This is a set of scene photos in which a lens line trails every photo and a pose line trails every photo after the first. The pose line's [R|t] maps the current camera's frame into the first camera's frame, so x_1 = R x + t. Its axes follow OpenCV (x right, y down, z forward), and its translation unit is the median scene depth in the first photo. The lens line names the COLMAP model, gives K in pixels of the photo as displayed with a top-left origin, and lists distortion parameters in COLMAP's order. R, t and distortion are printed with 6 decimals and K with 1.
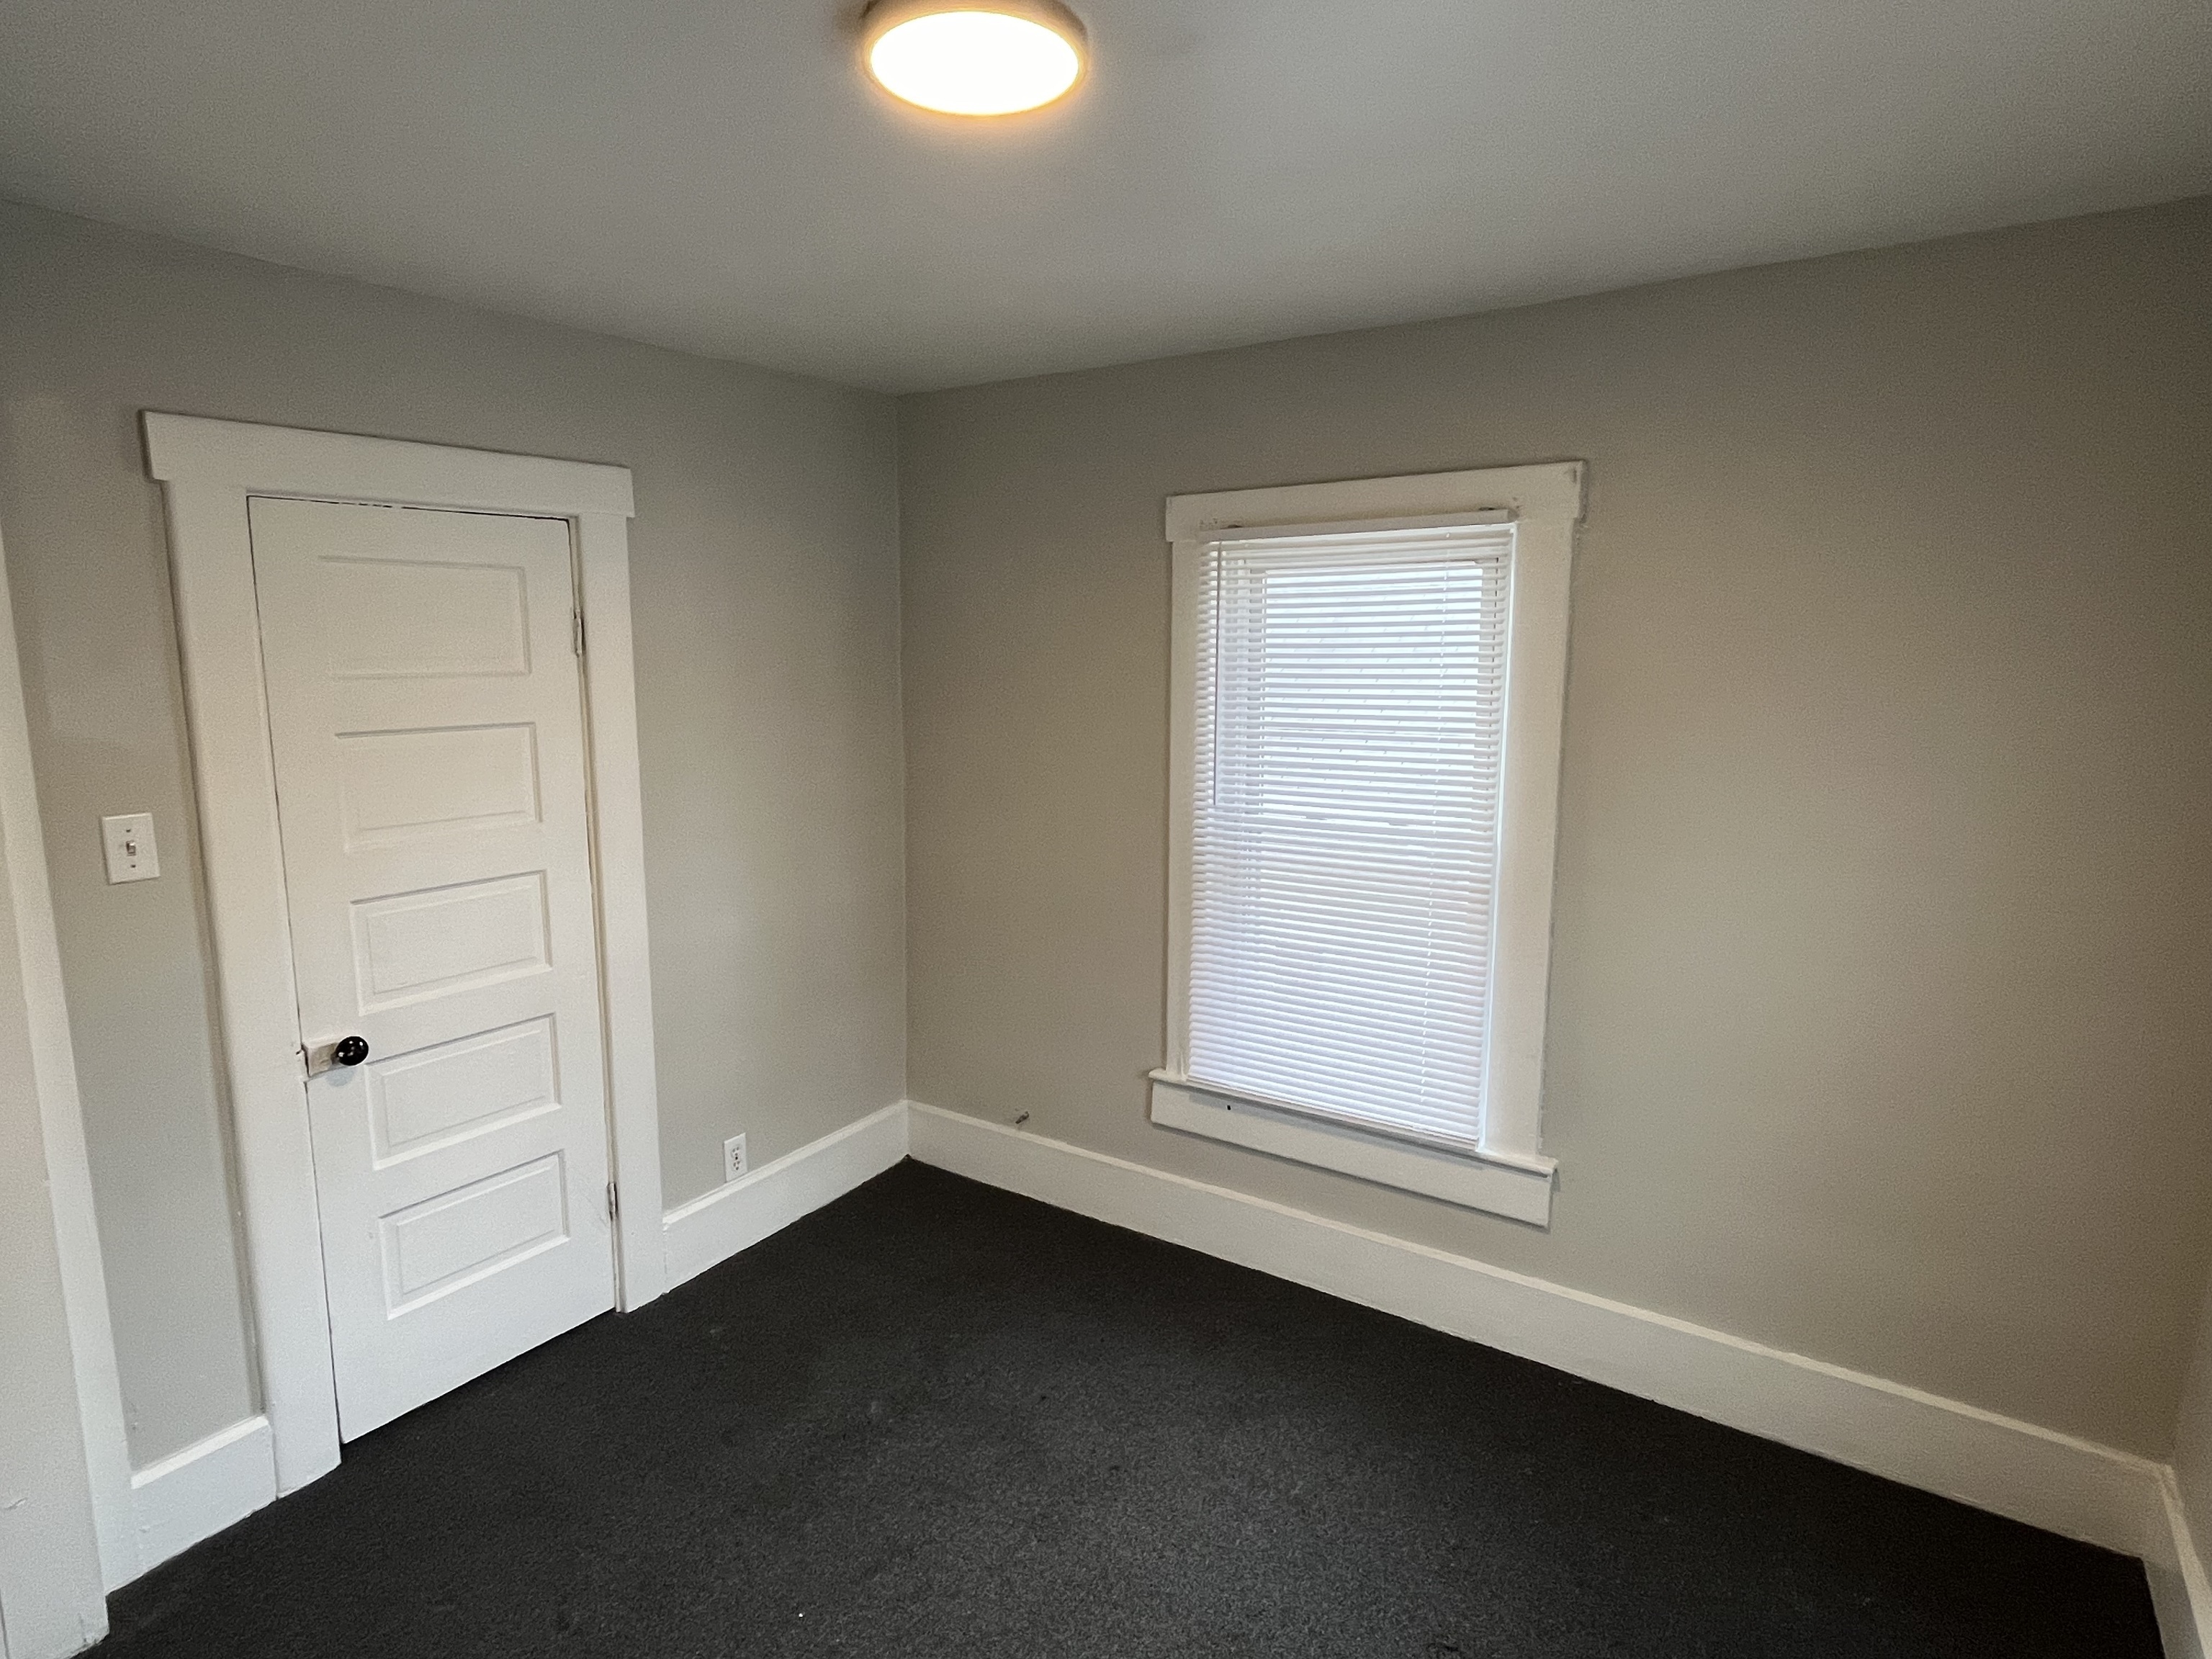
lens RADIAL K [[1197.5, 0, 1097.4], [0, 1197.5, 827.2], [0, 0, 1]] dist [0.002382, 0.000717]
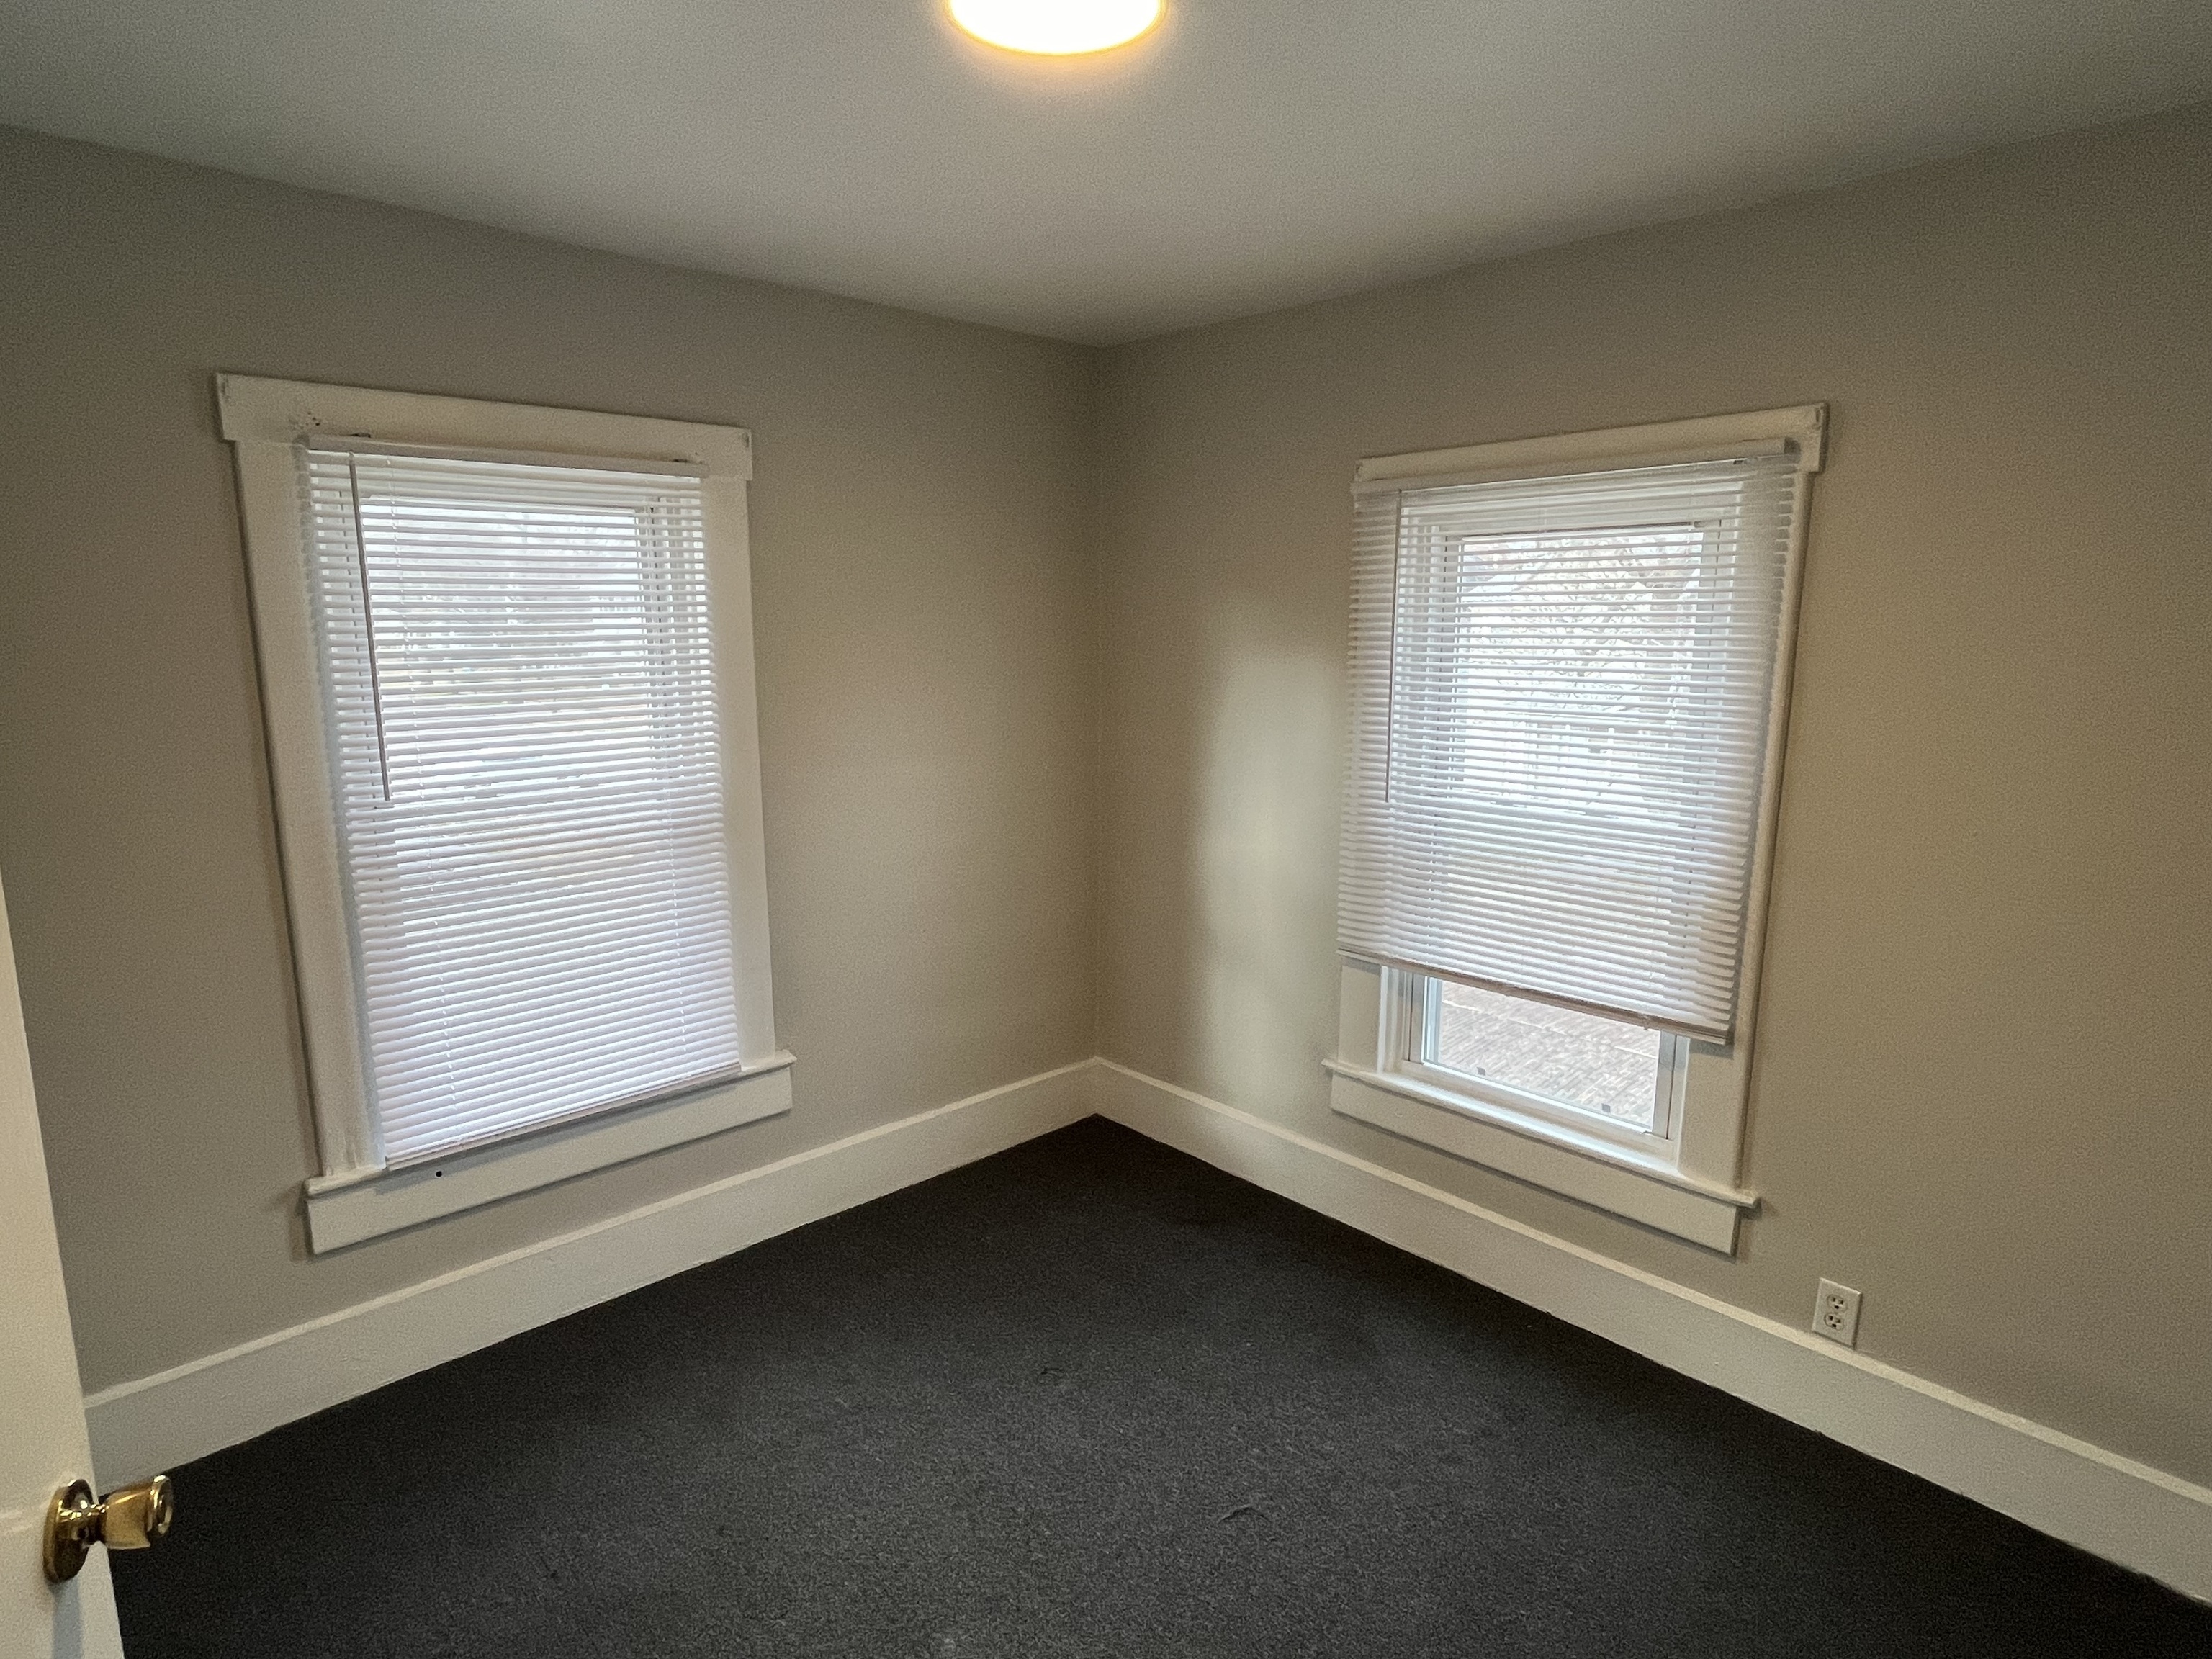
lens RADIAL K [[1197.5, 0, 1097.4], [0, 1197.5, 827.2], [0, 0, 1]] dist [0.002382, 0.000717]
pose [[0.221305, -0.179905, 0.958467, -0.603490], [0.140858, 0.978427, 0.151128, -0.060150], [-0.964978, 0.101563, 0.241872, 0.416700]]
